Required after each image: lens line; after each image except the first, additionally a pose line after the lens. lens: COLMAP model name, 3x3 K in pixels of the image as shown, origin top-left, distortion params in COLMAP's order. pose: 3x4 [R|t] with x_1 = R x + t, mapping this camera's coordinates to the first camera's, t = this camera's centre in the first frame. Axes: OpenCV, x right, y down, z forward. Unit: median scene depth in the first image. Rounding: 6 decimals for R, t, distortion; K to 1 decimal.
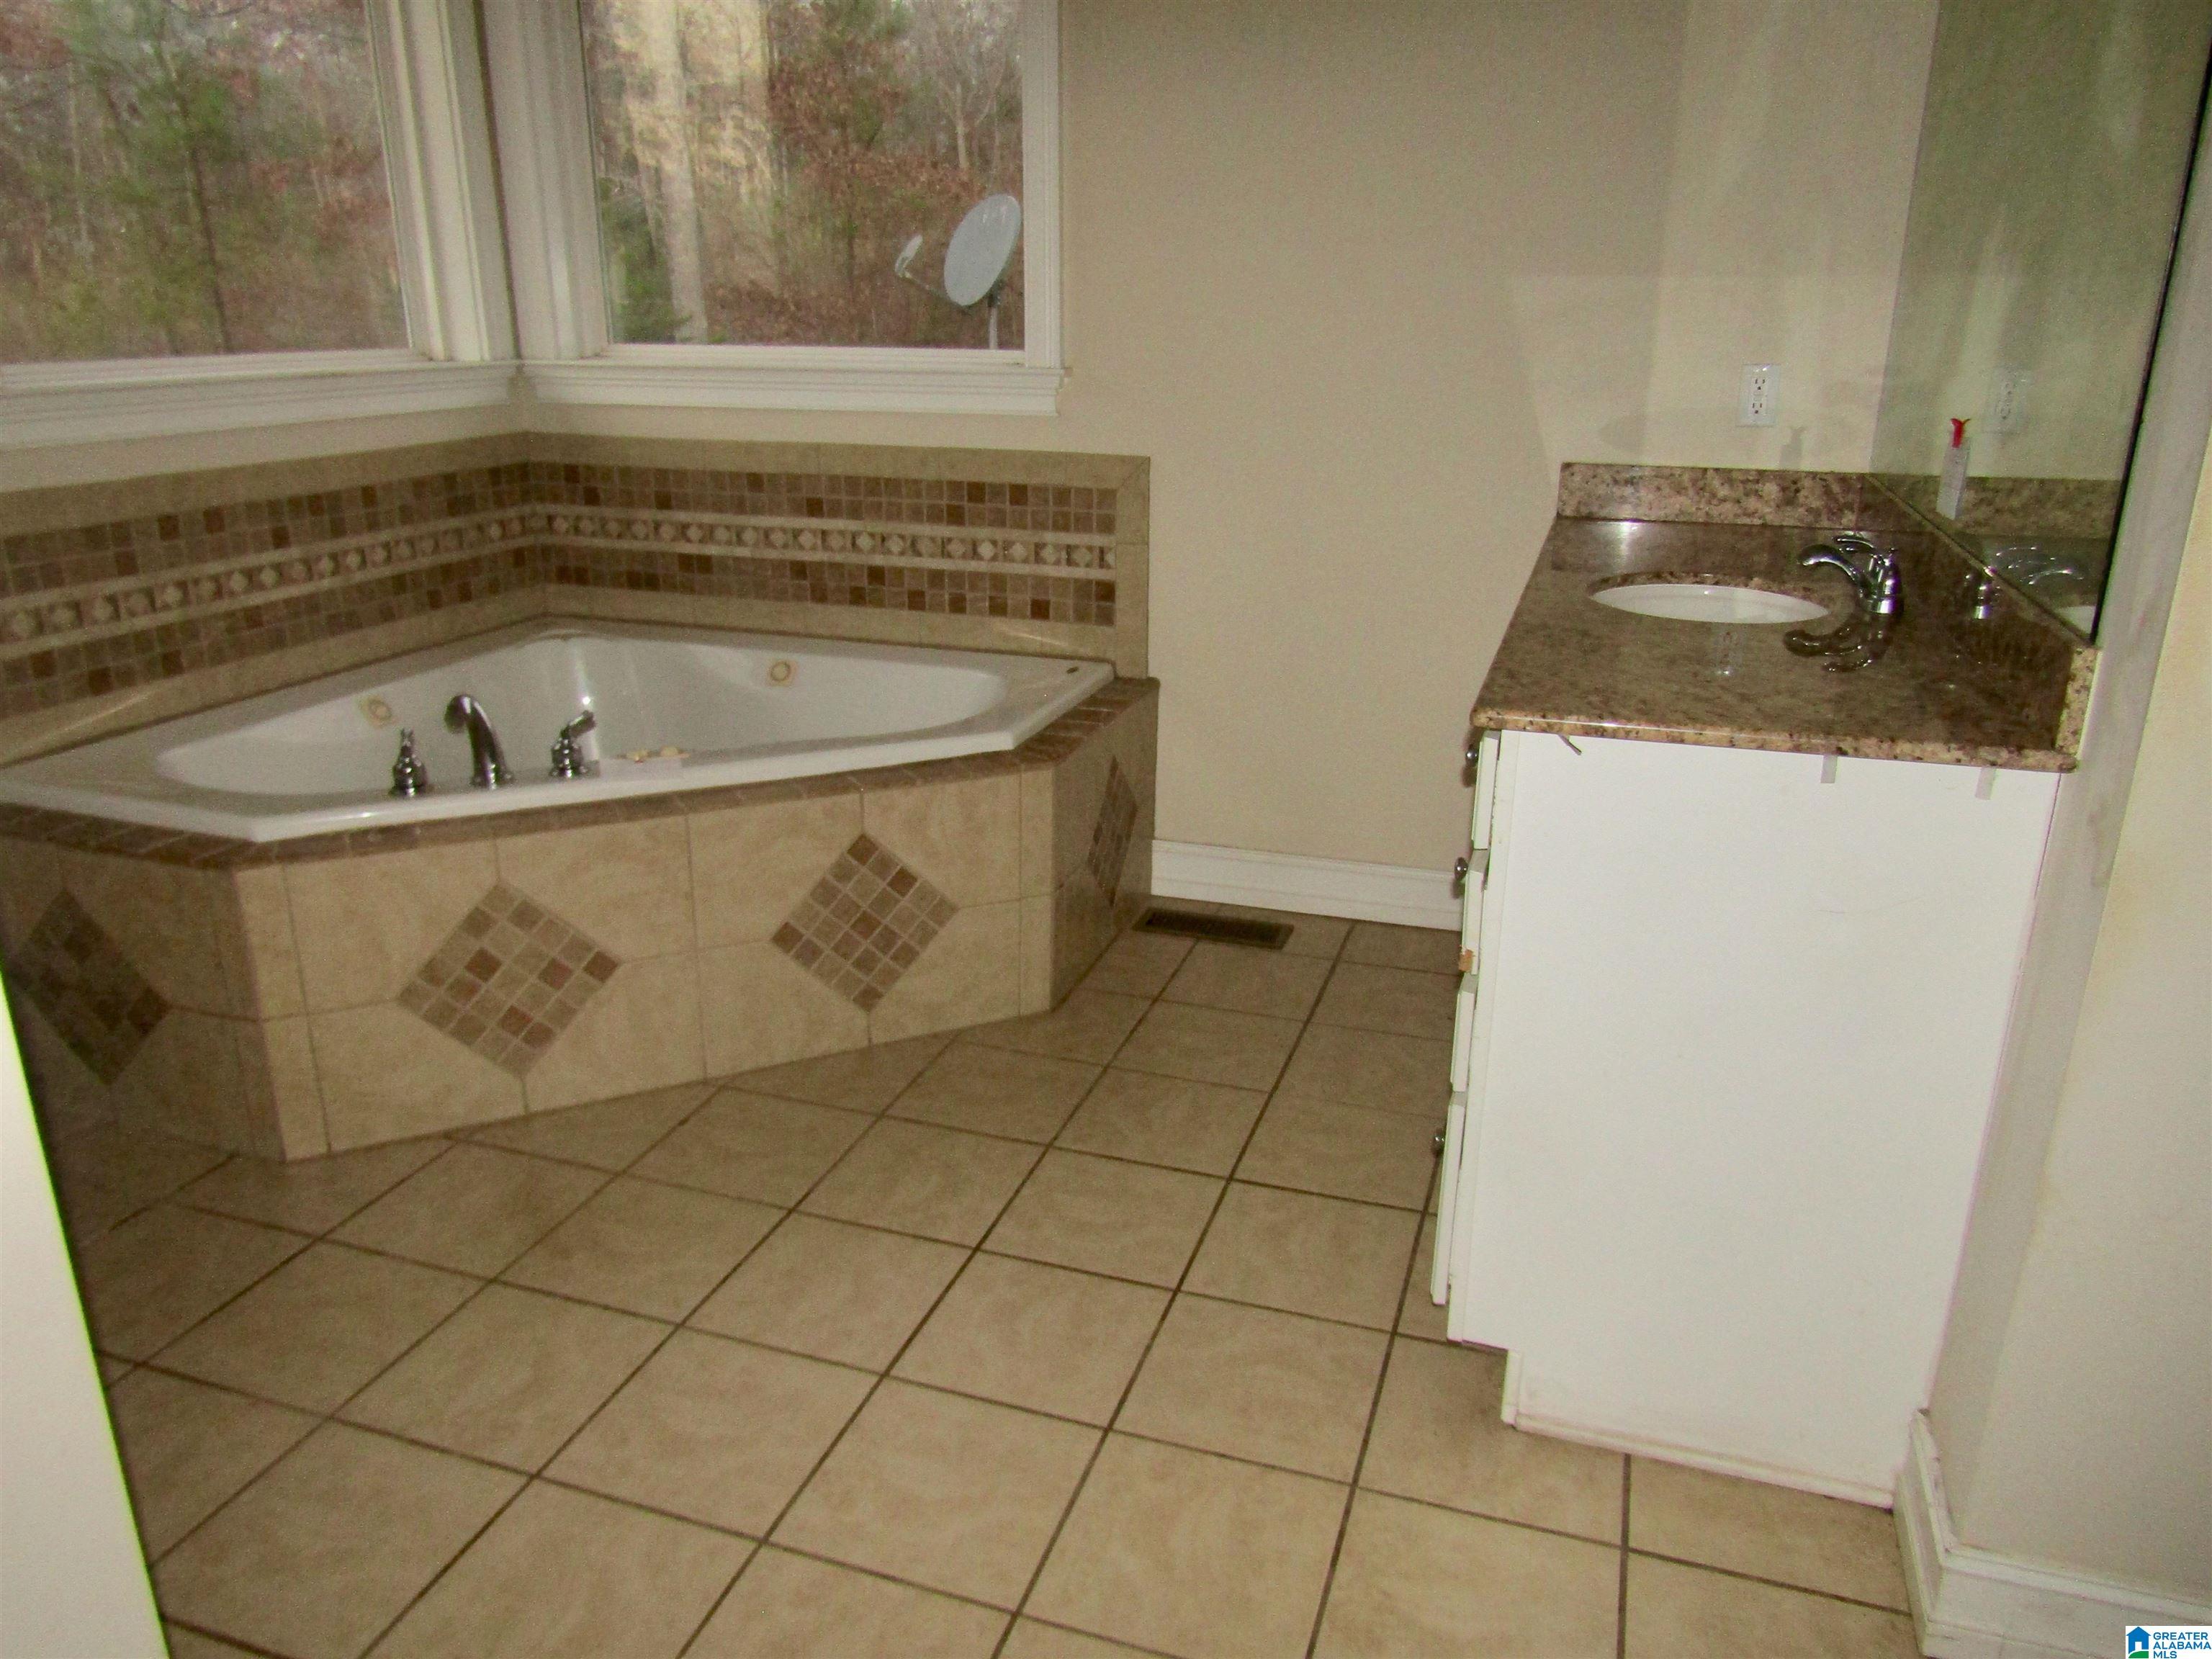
lens RADIAL K [[1562.4, 0, 1106.0], [0, 1562.4, 829.5], [0, 0, 1]] dist [0.003818, -0.002722]
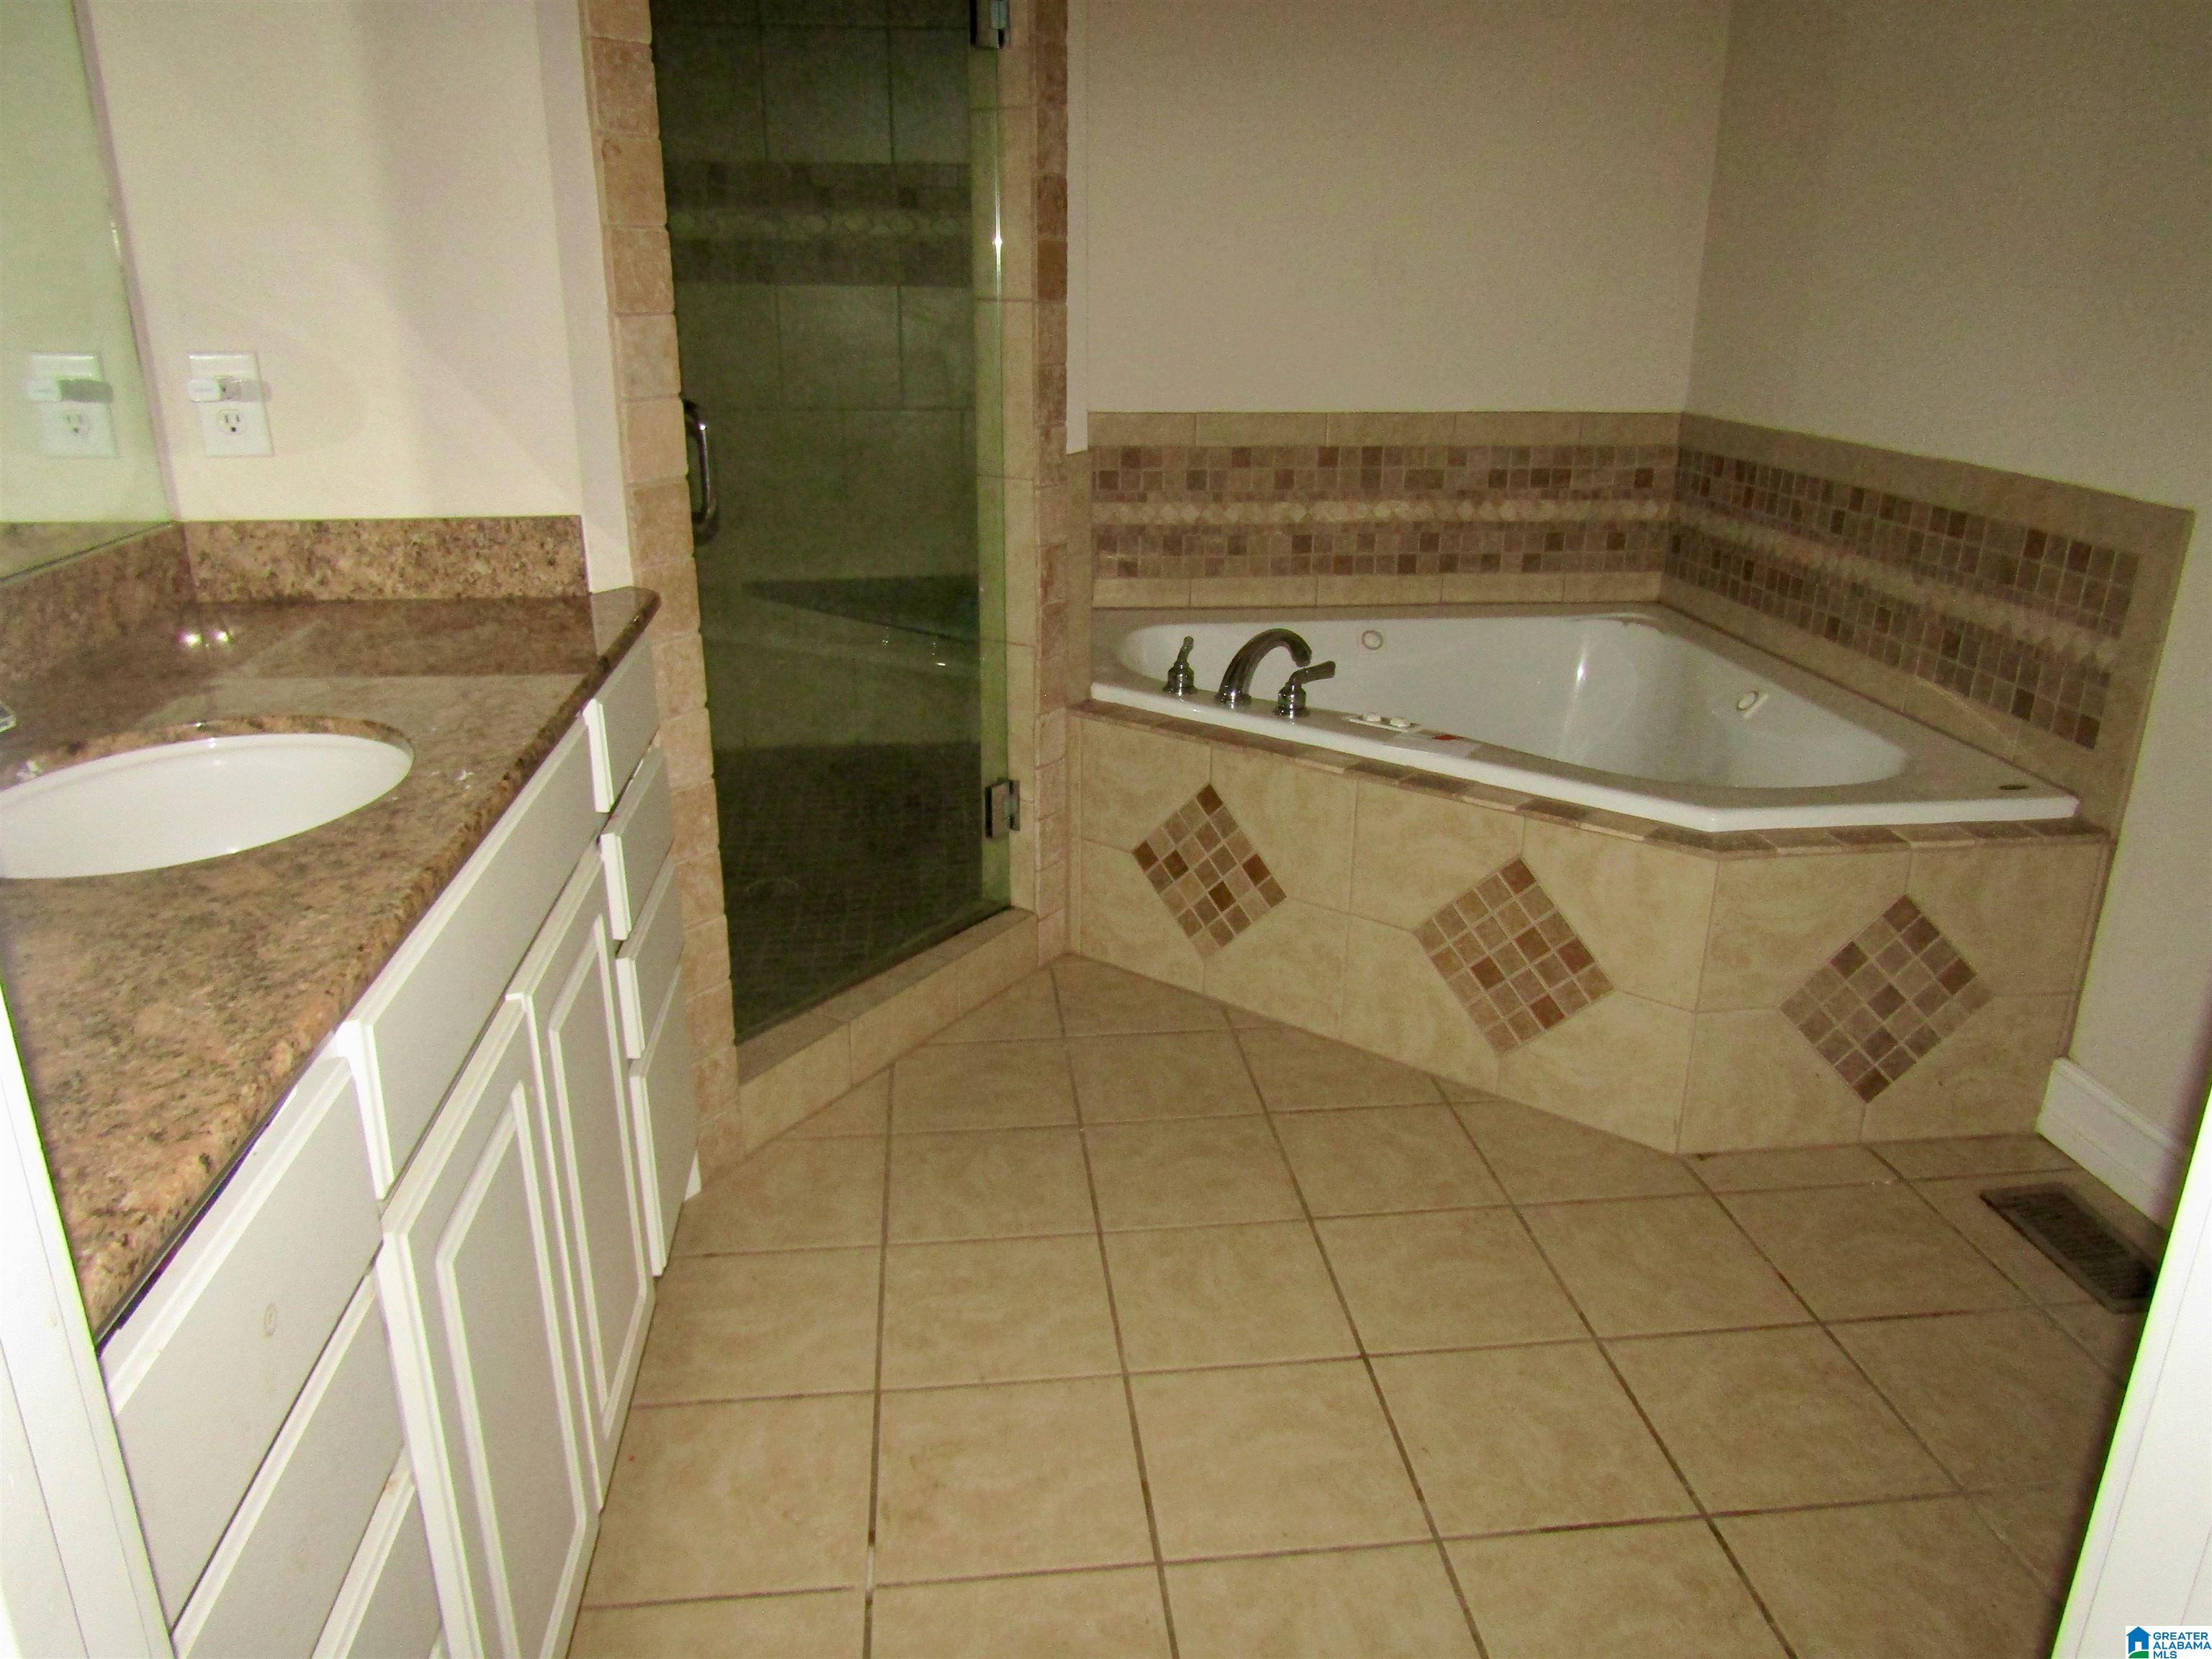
lens RADIAL K [[1562.4, 0, 1106.0], [0, 1562.4, 829.5], [0, 0, 1]] dist [0.003818, -0.002722]
pose [[0.422784, 0.297863, -0.855880, 0.535713], [-0.293668, 0.938508, 0.181554, -0.112760], [0.857329, 0.174586, 0.484259, 0.365680]]
